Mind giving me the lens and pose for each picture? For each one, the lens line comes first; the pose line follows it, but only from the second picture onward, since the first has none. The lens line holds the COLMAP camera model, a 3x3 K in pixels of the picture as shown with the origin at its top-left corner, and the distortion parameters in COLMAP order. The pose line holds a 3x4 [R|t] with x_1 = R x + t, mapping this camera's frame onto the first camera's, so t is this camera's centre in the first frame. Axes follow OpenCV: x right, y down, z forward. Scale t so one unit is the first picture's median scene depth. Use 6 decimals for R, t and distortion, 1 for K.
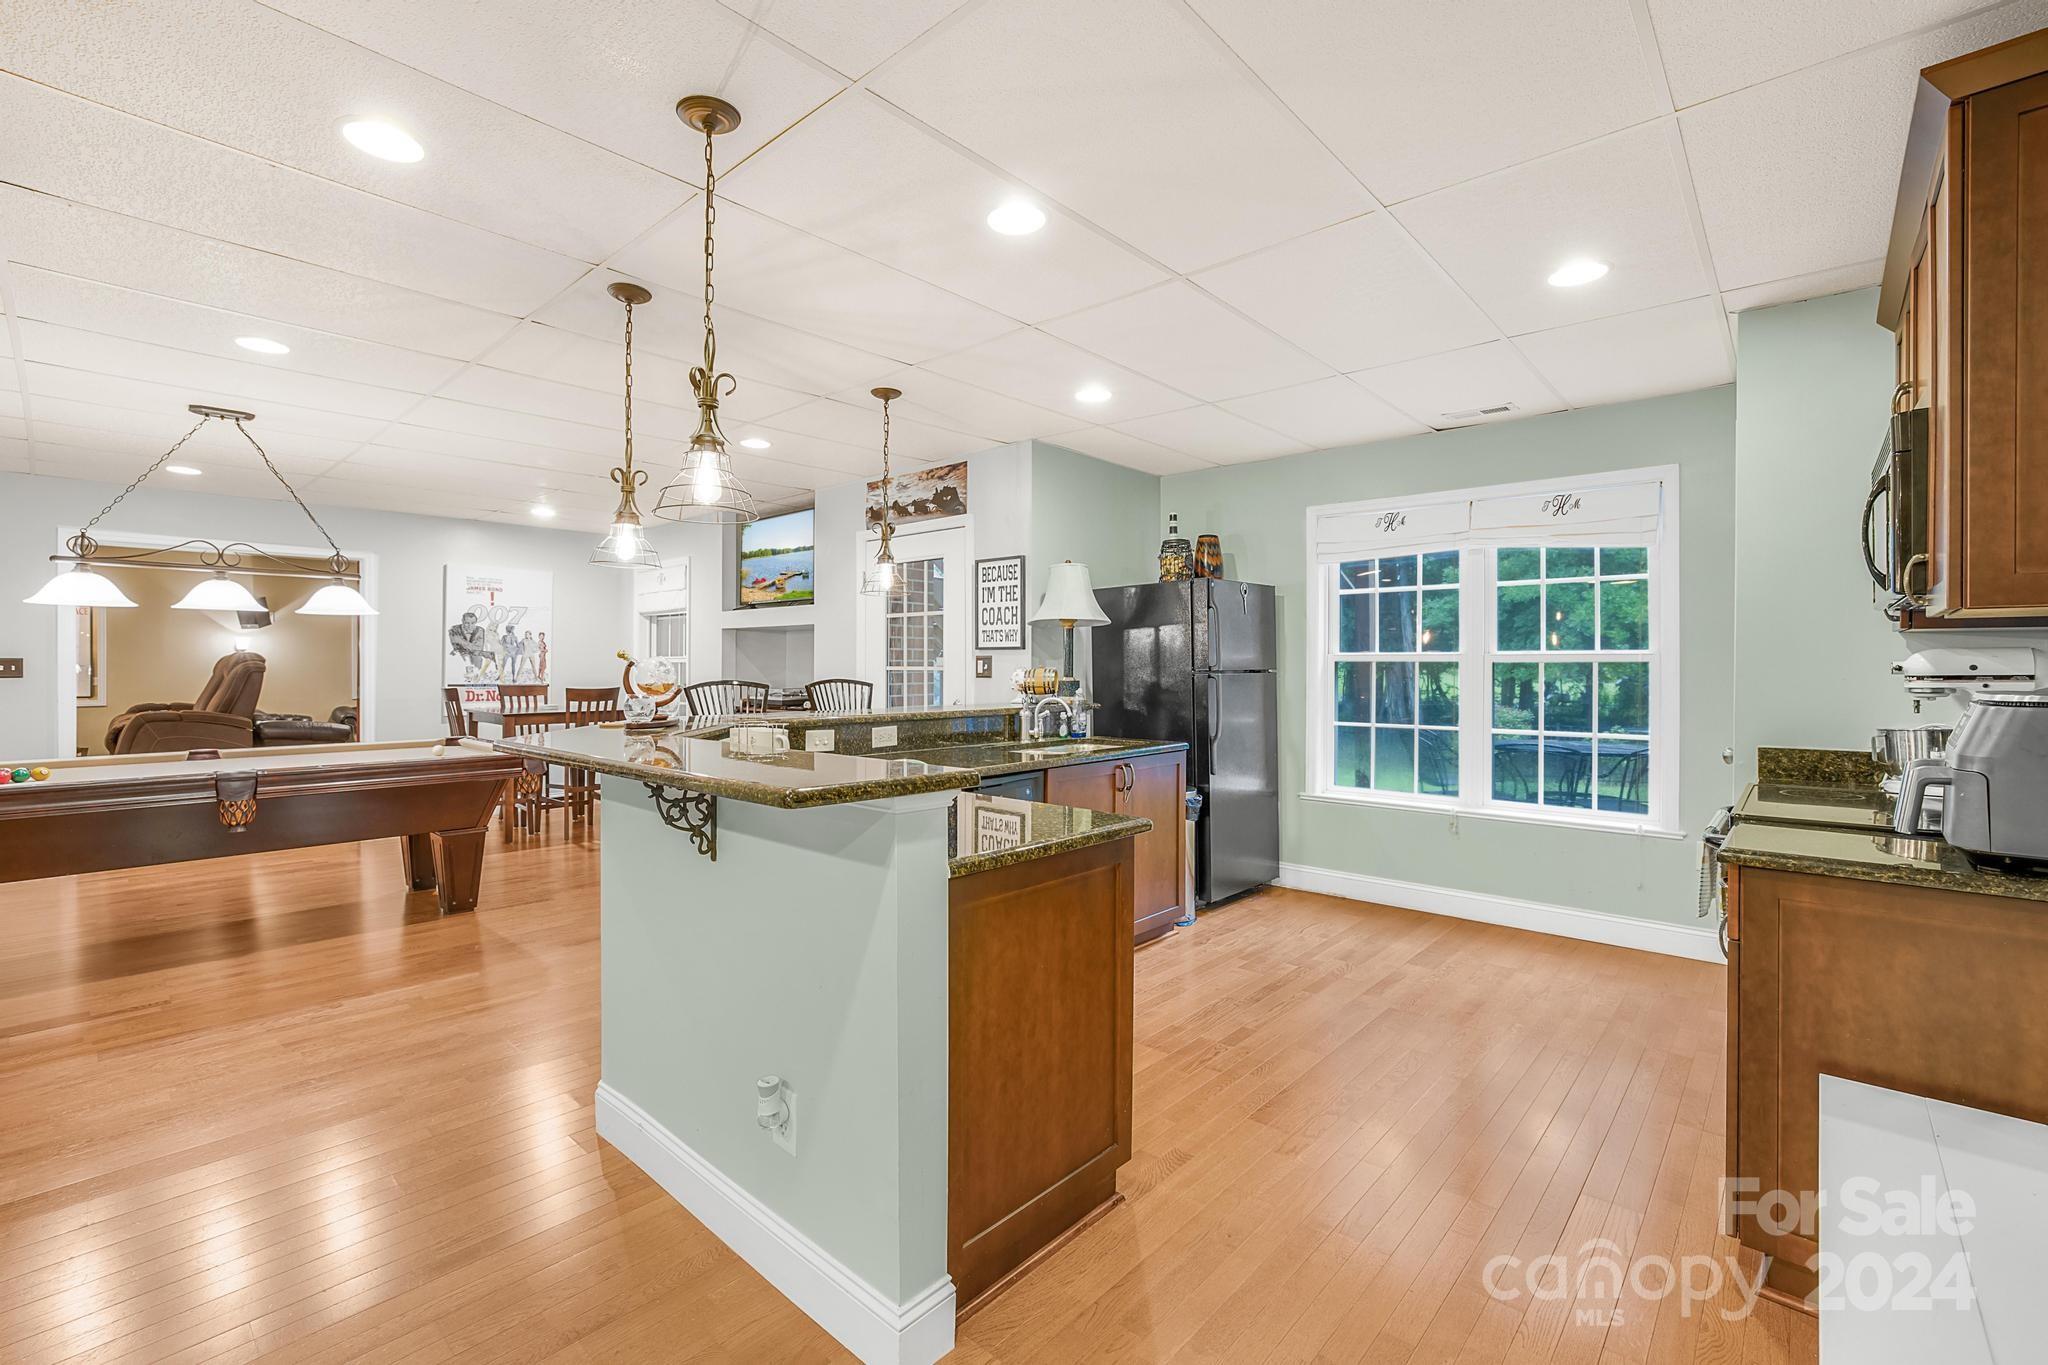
lens RADIAL K [[887.4, 0, 1015.8], [0, 887.4, 671.7], [0, 0, 1]] dist [-0.036805, 0.014516]
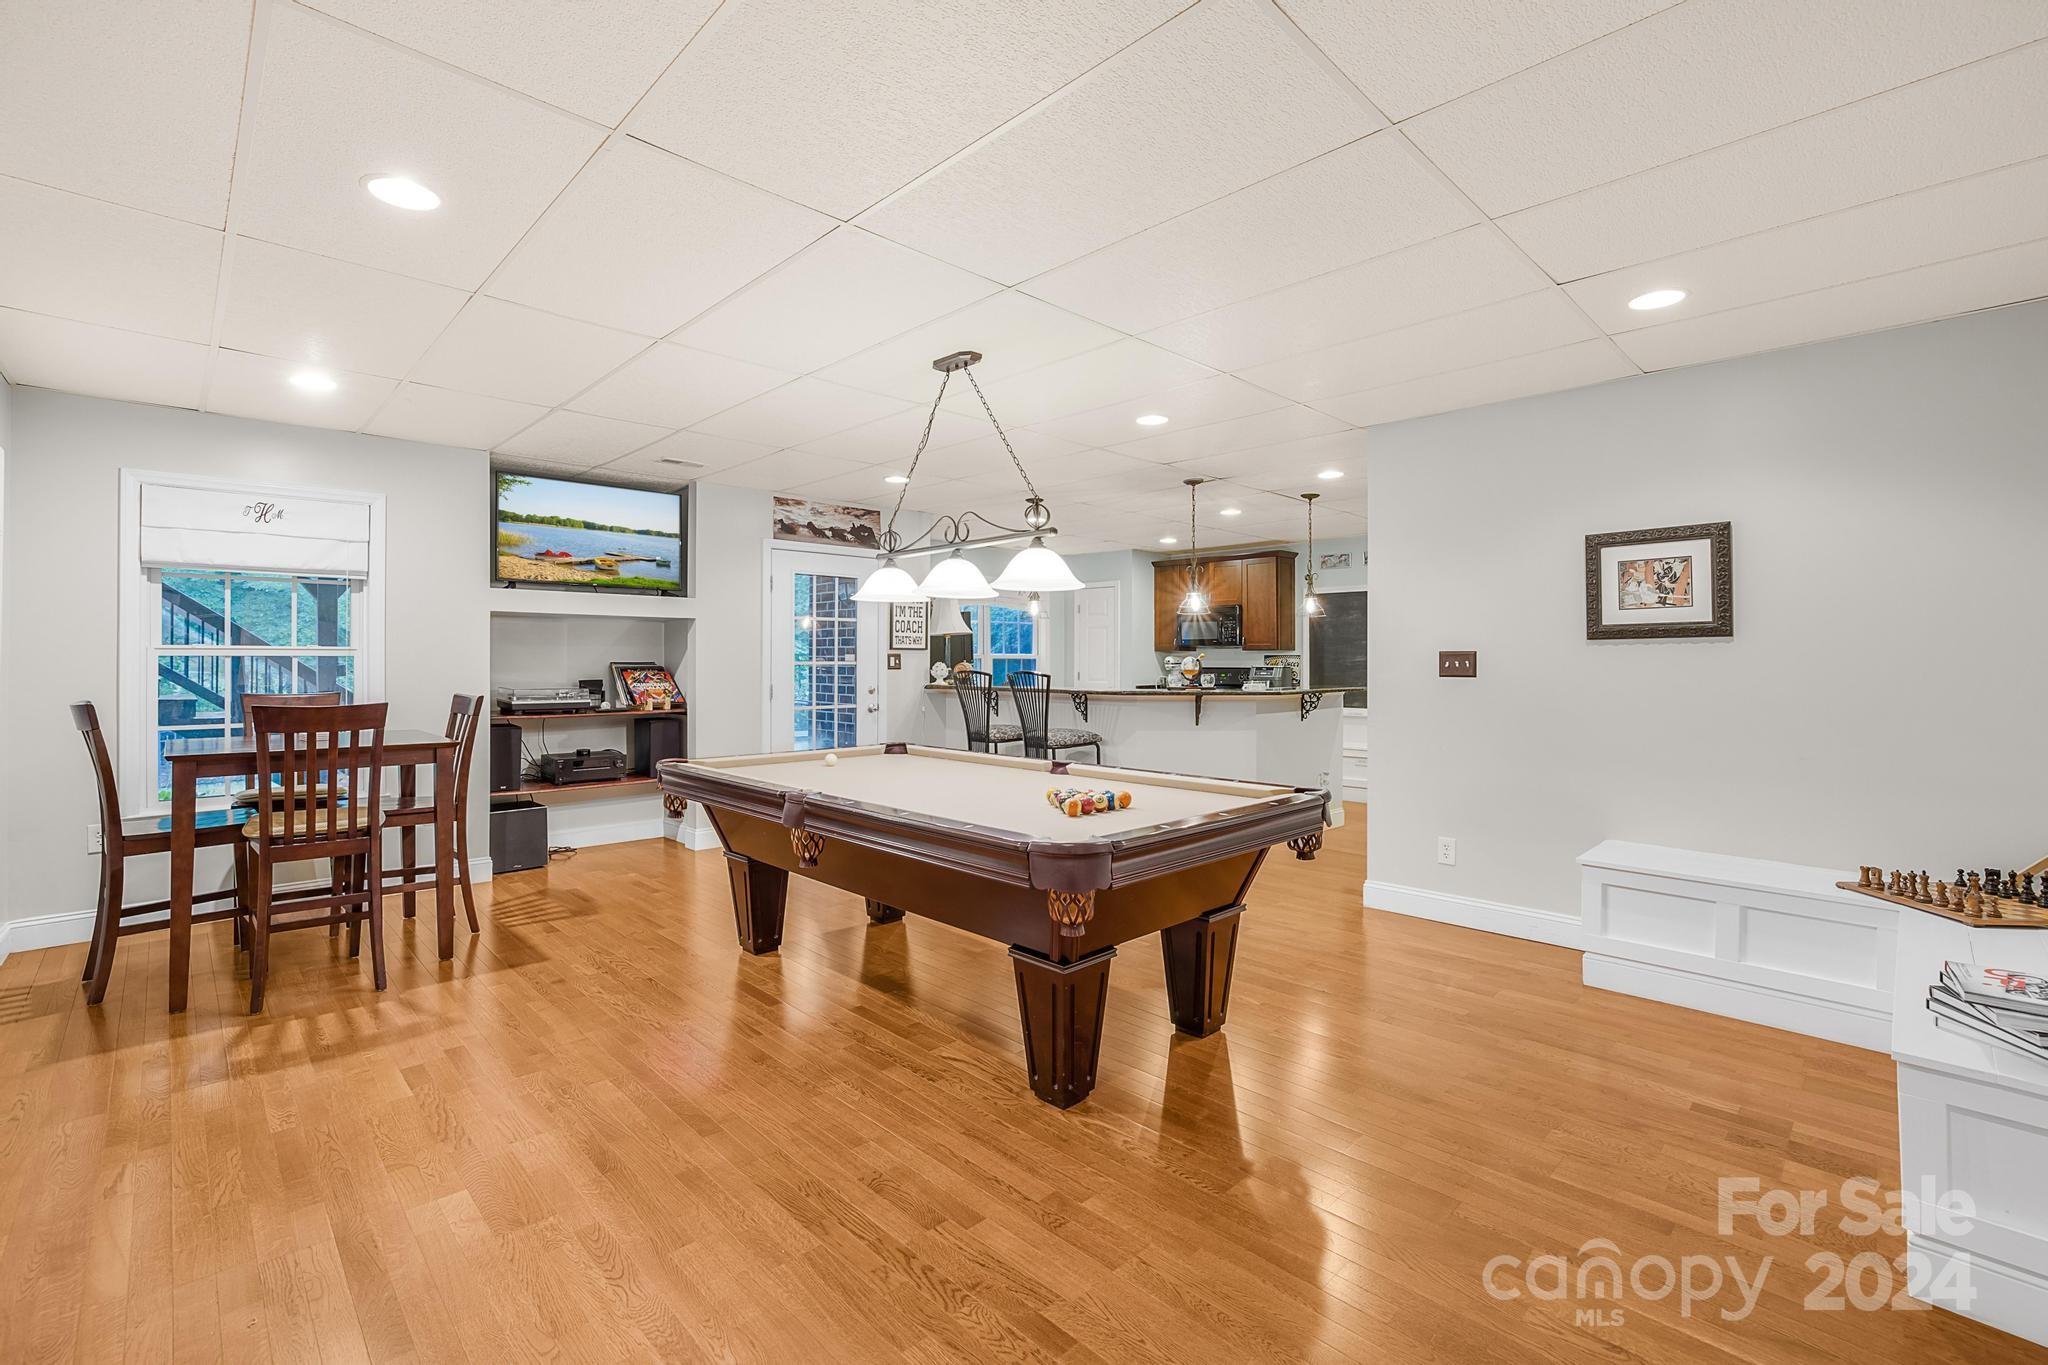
lens RADIAL K [[887.4, 0, 1015.8], [0, 887.4, 671.7], [0, 0, 1]] dist [-0.036805, 0.014516]
pose [[0.068351, -0.009642, 0.997615, -1.029705], [0.006399, 0.999937, 0.009226, -0.000860], [-0.997641, 0.005753, 0.068408, 0.510260]]
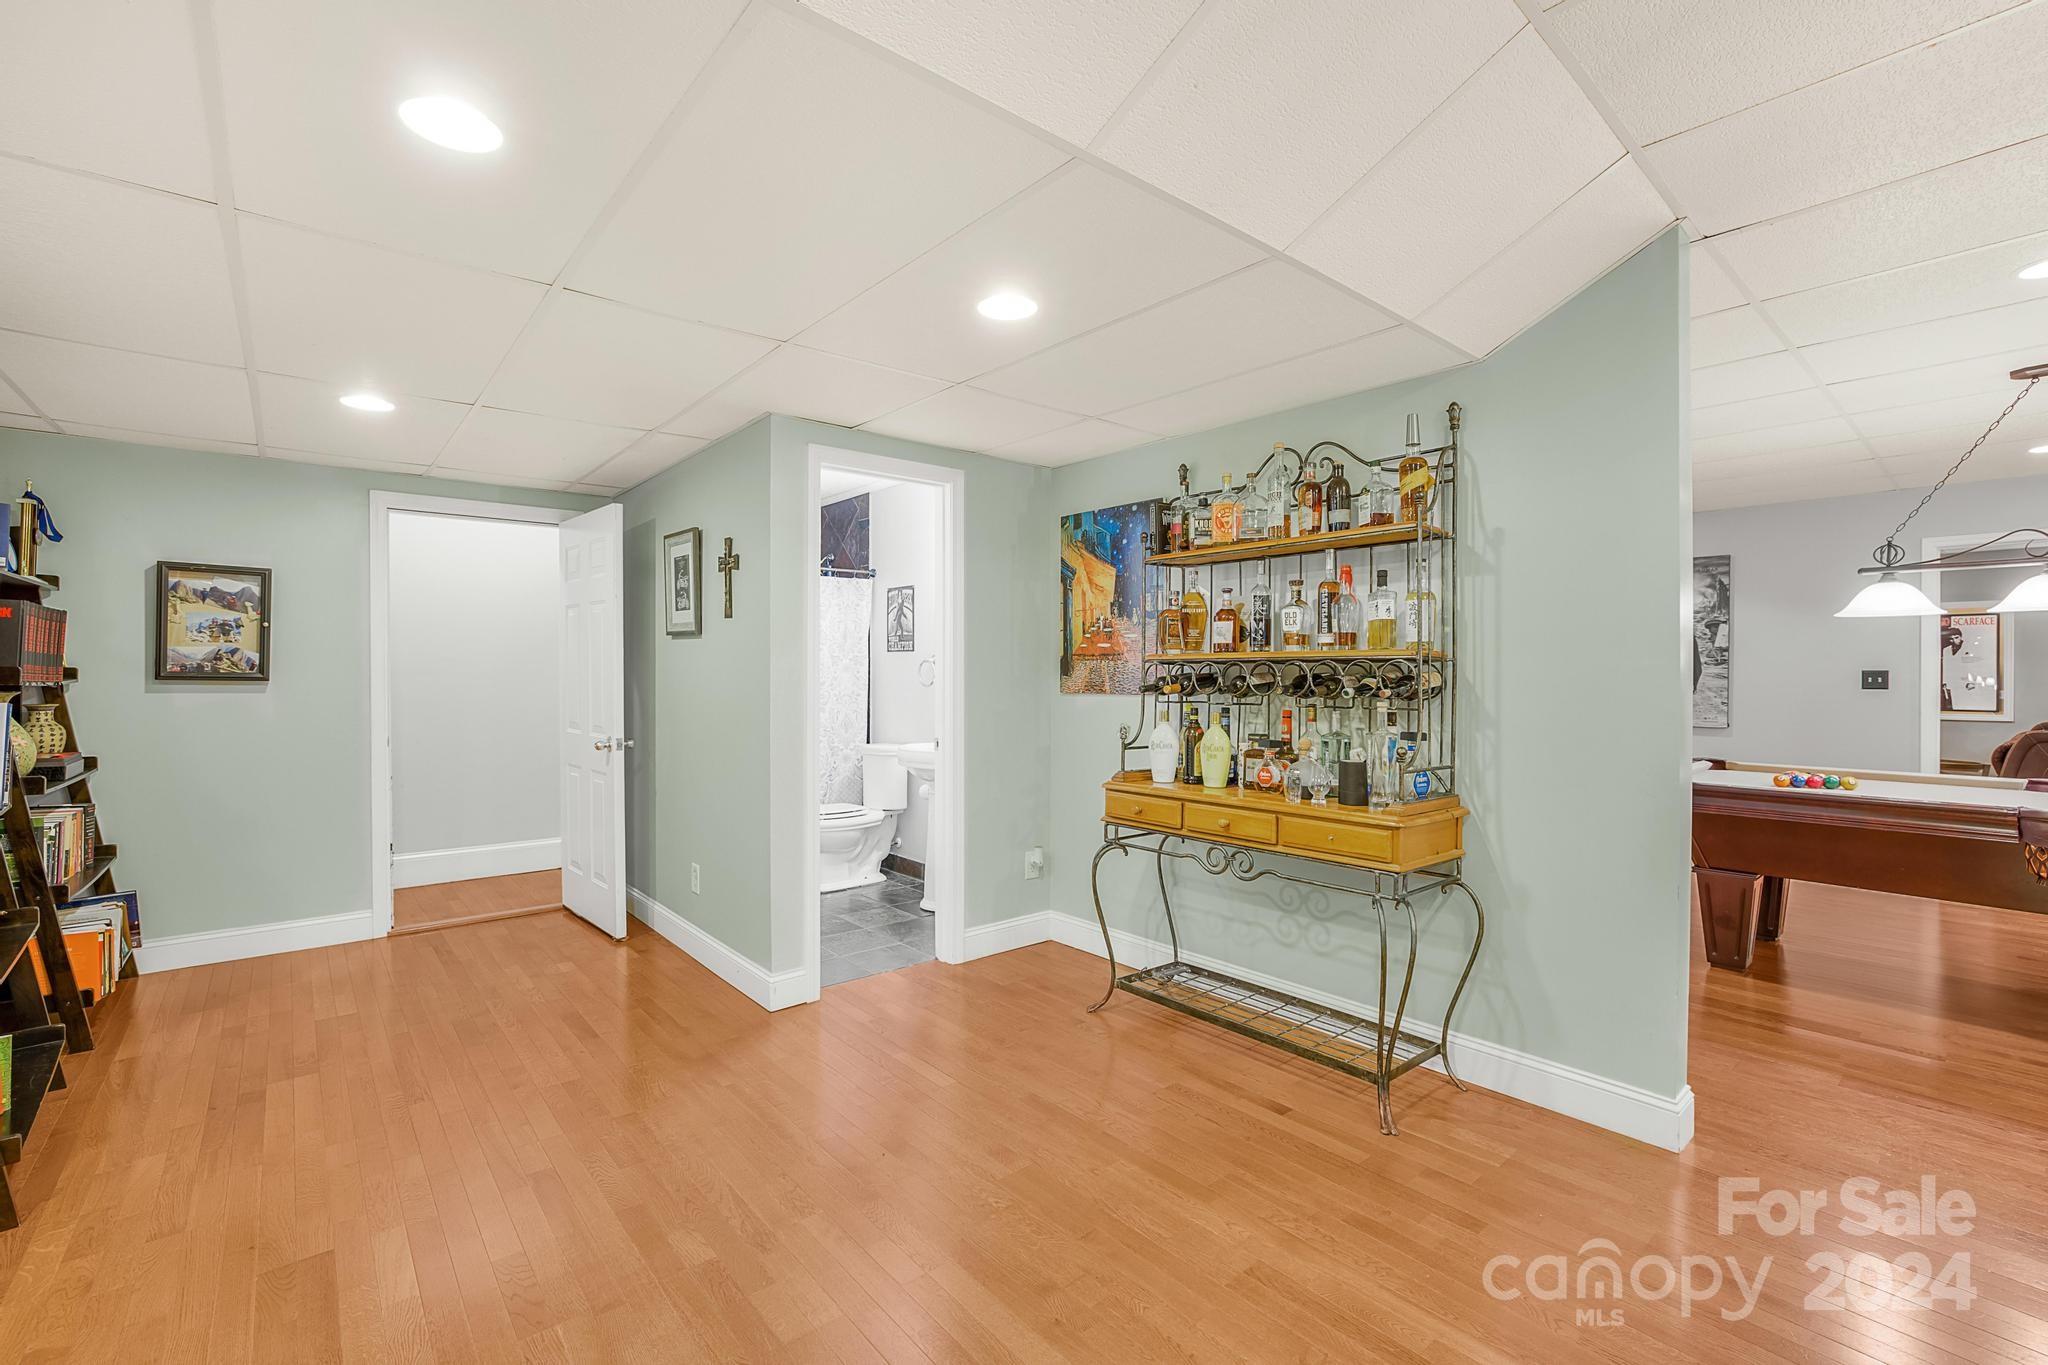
lens RADIAL K [[887.4, 0, 1015.8], [0, 887.4, 671.7], [0, 0, 1]] dist [-0.036805, 0.014516]
pose [[-0.130594, -0.004806, -0.991424, 0.114372], [-0.010764, 0.999936, -0.003430, 0.001659], [0.991378, 0.010224, -0.130637, 0.905222]]
